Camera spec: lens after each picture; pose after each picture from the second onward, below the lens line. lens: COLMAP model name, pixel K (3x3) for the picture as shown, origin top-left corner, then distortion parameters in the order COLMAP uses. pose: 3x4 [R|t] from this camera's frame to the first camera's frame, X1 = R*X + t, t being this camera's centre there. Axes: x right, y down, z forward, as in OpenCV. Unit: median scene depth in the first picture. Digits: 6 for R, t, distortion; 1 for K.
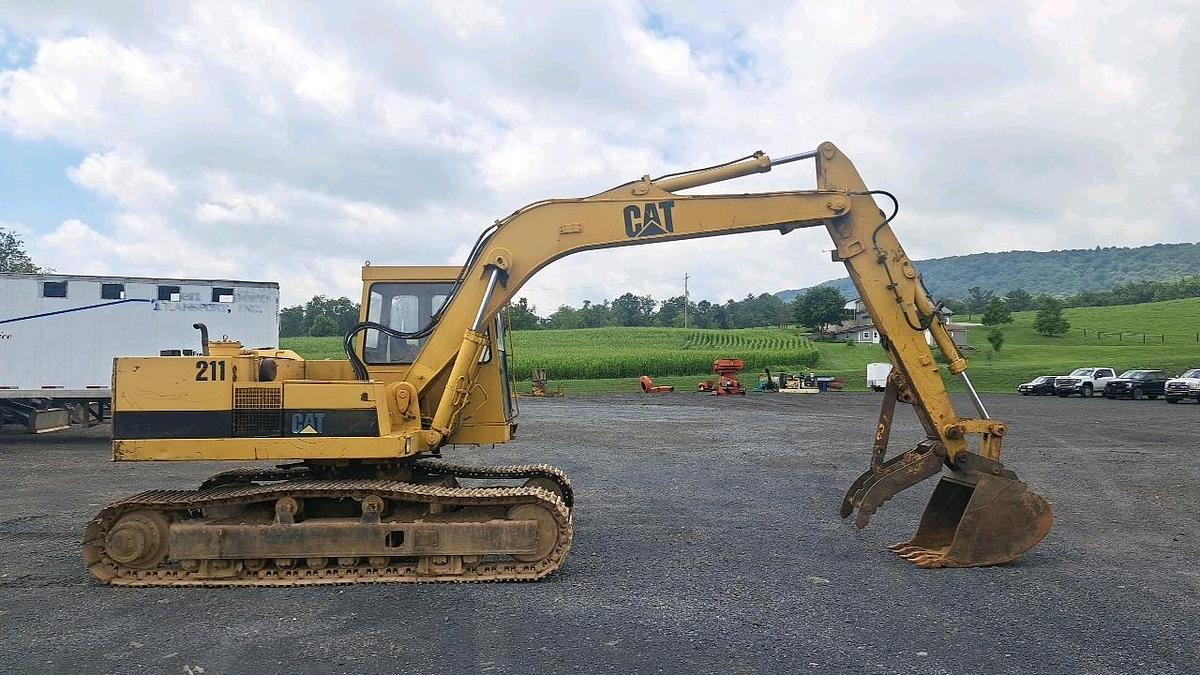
lens RADIAL K [[870.3, 0, 605.2], [0, 870.3, 341.2], [0, 0, 1]] dist [0.116660, -0.164220]
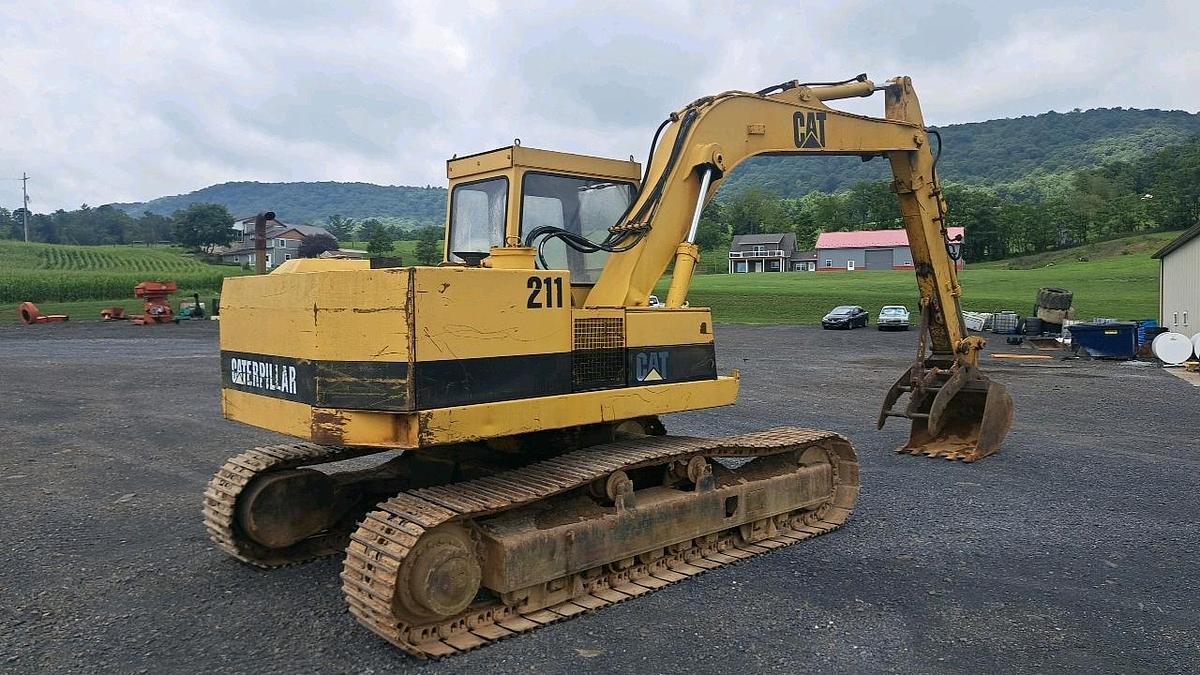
lens RADIAL K [[870.3, 0, 605.2], [0, 870.3, 341.2], [0, 0, 1]] dist [0.116660, -0.164220]
pose [[0.745632, -0.032229, 0.665578, -0.140075], [-0.024114, 0.996870, 0.075285, 0.003361], [-0.665921, -0.072185, 0.742521, 0.083701]]
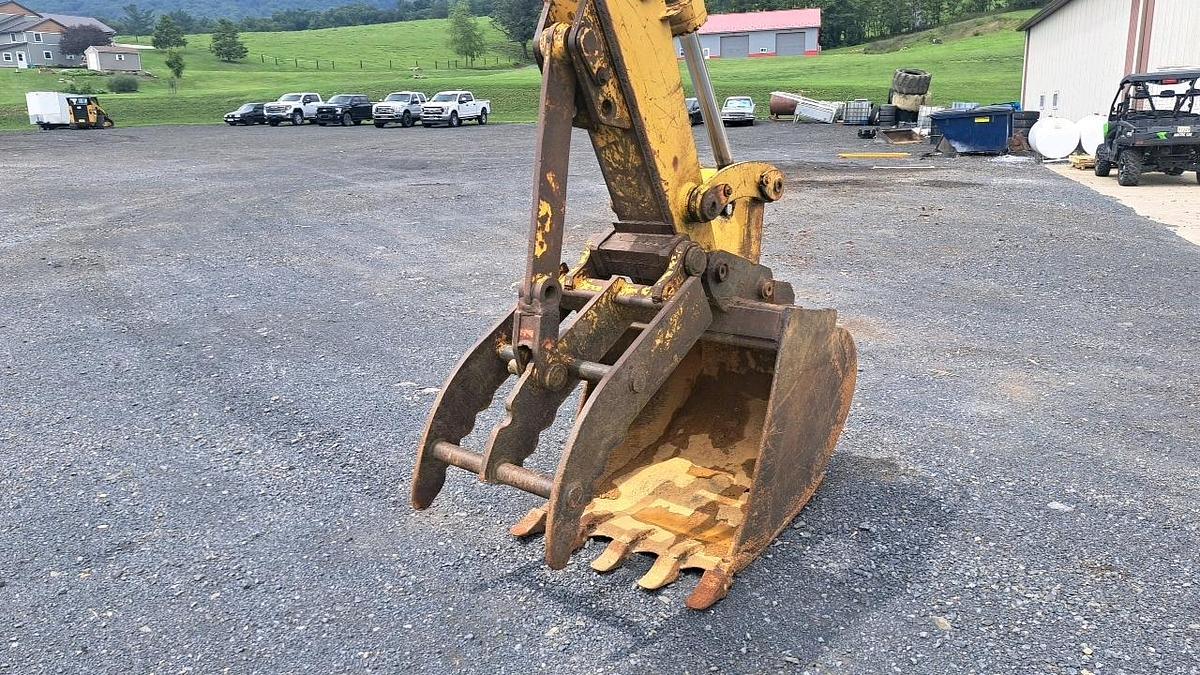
lens RADIAL K [[861.2, 0, 600.0], [0, 861.2, 337.5], [0, 0, 1]] dist [0.041562, -0.033801]
pose [[0.642589, -0.223280, 0.732957, 0.019282], [-0.001027, 0.956347, 0.292232, 0.009990], [-0.766211, -0.188538, 0.614308, 0.152550]]
